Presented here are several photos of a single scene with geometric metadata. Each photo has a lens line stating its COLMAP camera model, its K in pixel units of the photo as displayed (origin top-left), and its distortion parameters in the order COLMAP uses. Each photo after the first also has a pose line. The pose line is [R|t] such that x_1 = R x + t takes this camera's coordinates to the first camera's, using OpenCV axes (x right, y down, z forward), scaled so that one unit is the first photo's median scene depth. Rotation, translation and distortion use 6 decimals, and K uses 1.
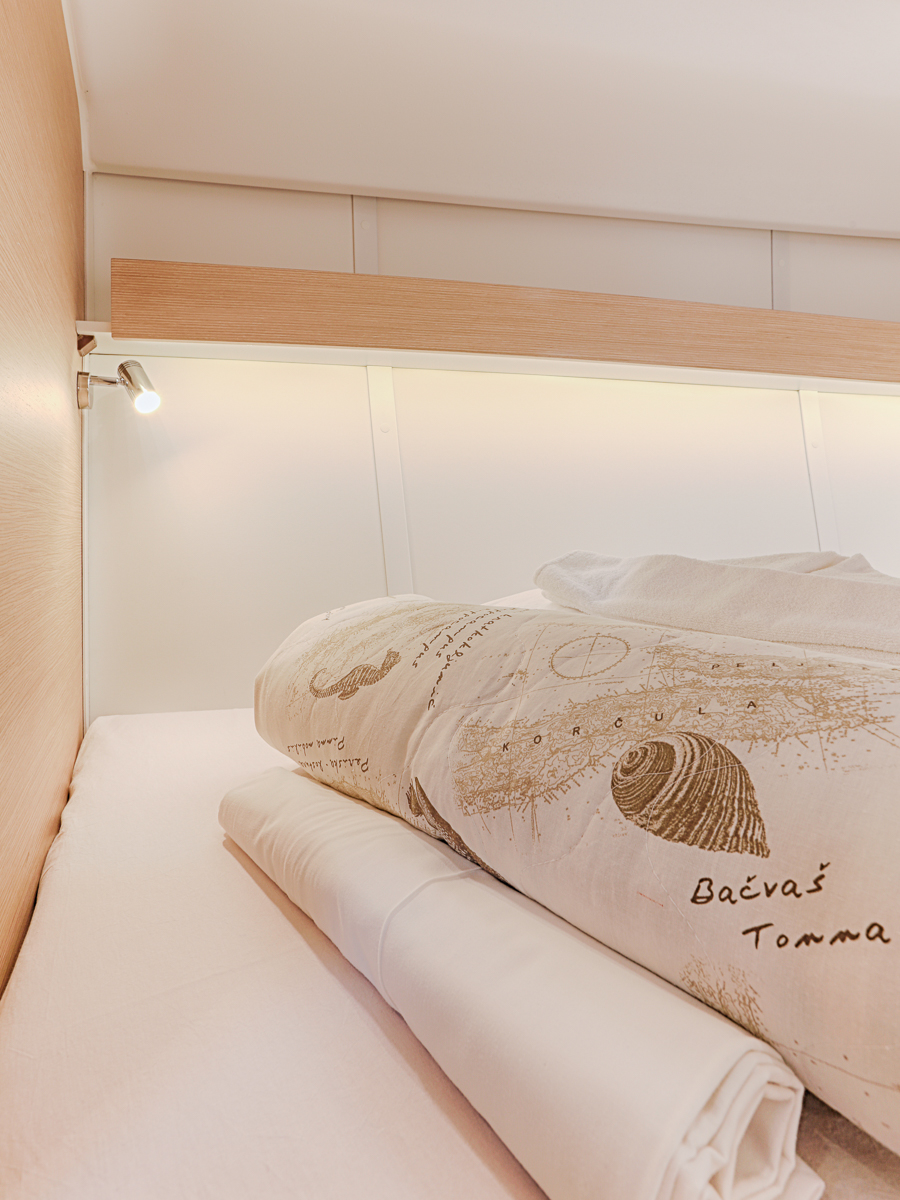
lens RADIAL K [[672.7, 0, 437.3], [0, 672.7, 541.0], [0, 0, 1]] dist [-0.053553, 0.029458]
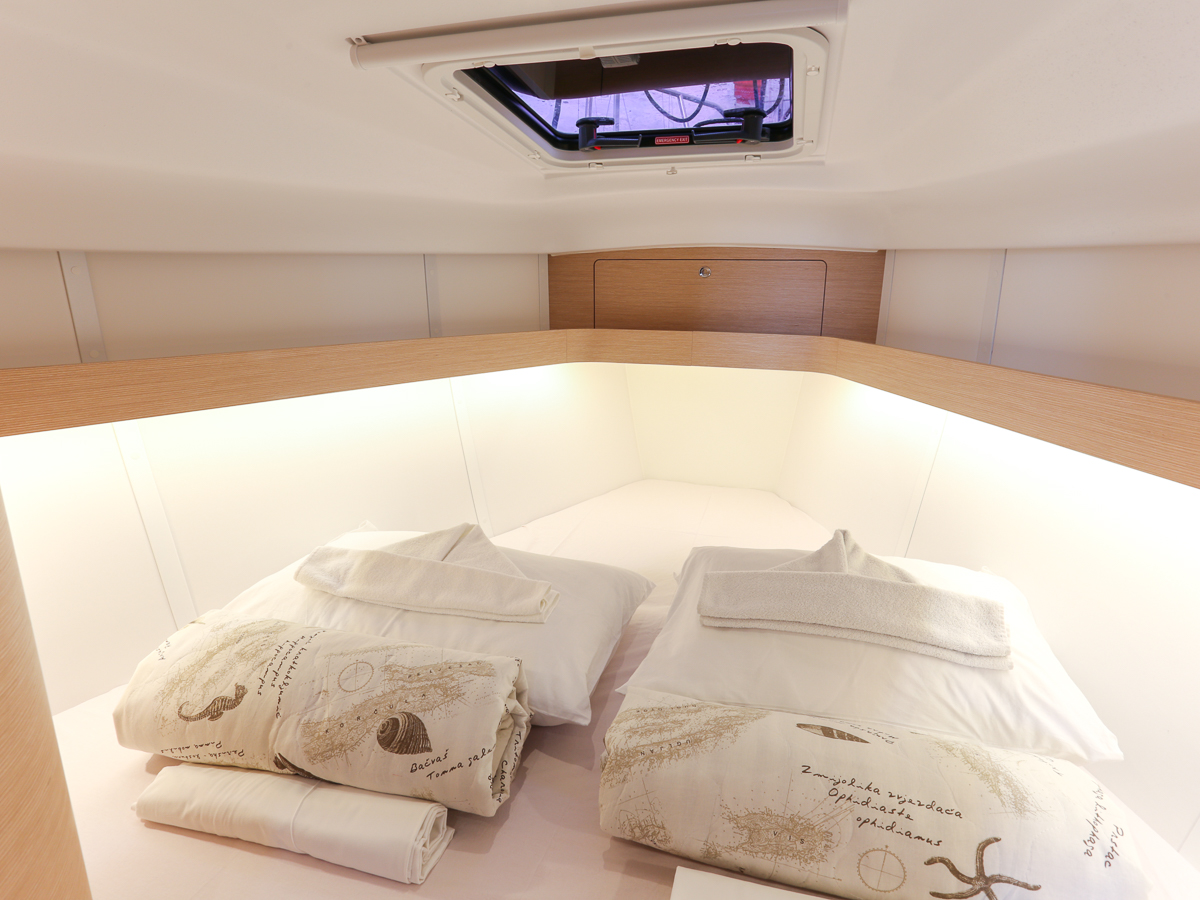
lens RADIAL K [[650.0, 0, 604.0], [0, 650.0, 453.6], [0, 0, 1]] dist [-0.067376, 0.043925]
pose [[0.766929, -0.151027, 0.623708, -0.415639], [0.026500, 0.978537, 0.204361, -1.116769], [-0.641185, -0.140202, 0.754470, -1.207874]]
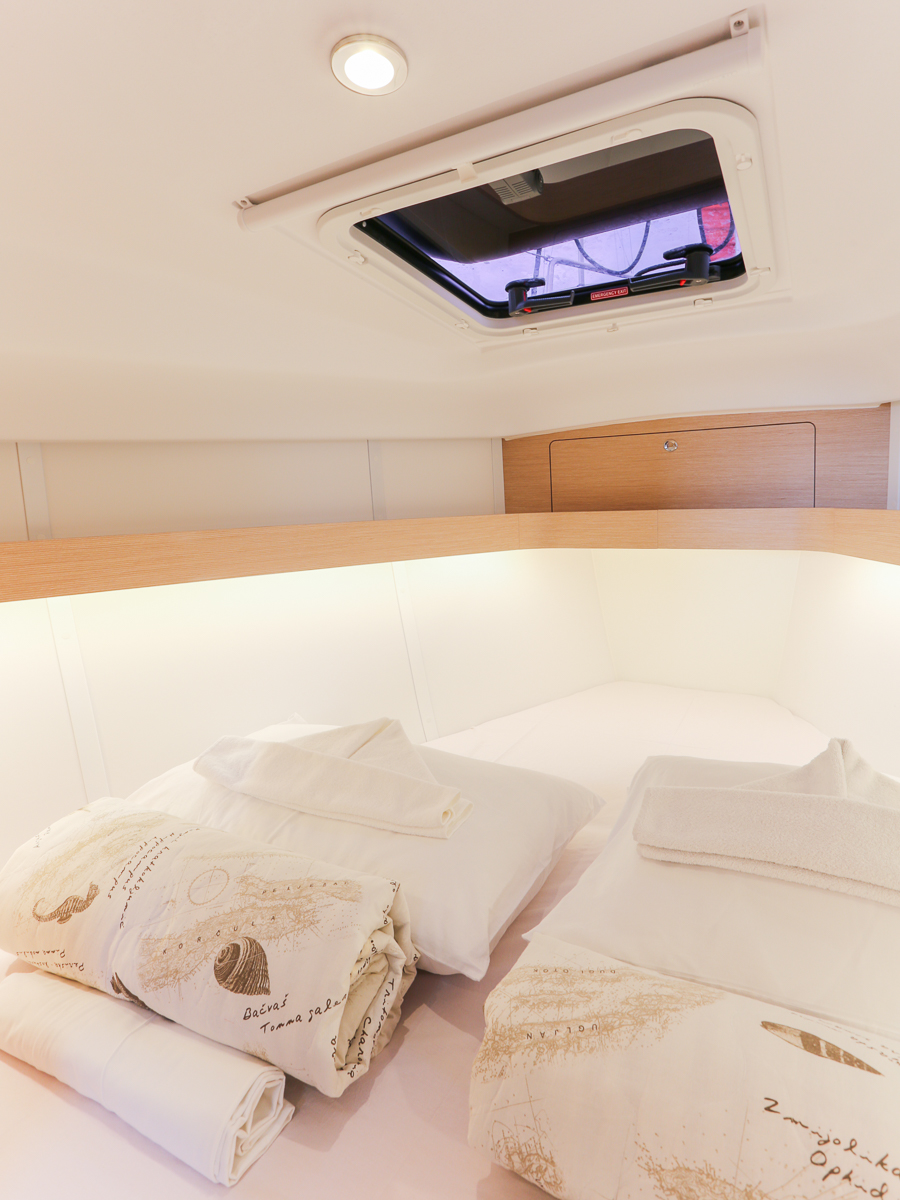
lens RADIAL K [[654.3, 0, 448.3], [0, 654.3, 560.5], [0, 0, 1]] dist [-0.060067, 0.035341]
pose [[0.891989, -0.070946, 0.446455, 0.092988], [0.057752, 0.997400, 0.043112, -0.917800], [-0.448352, -0.012672, 0.893767, -1.092250]]
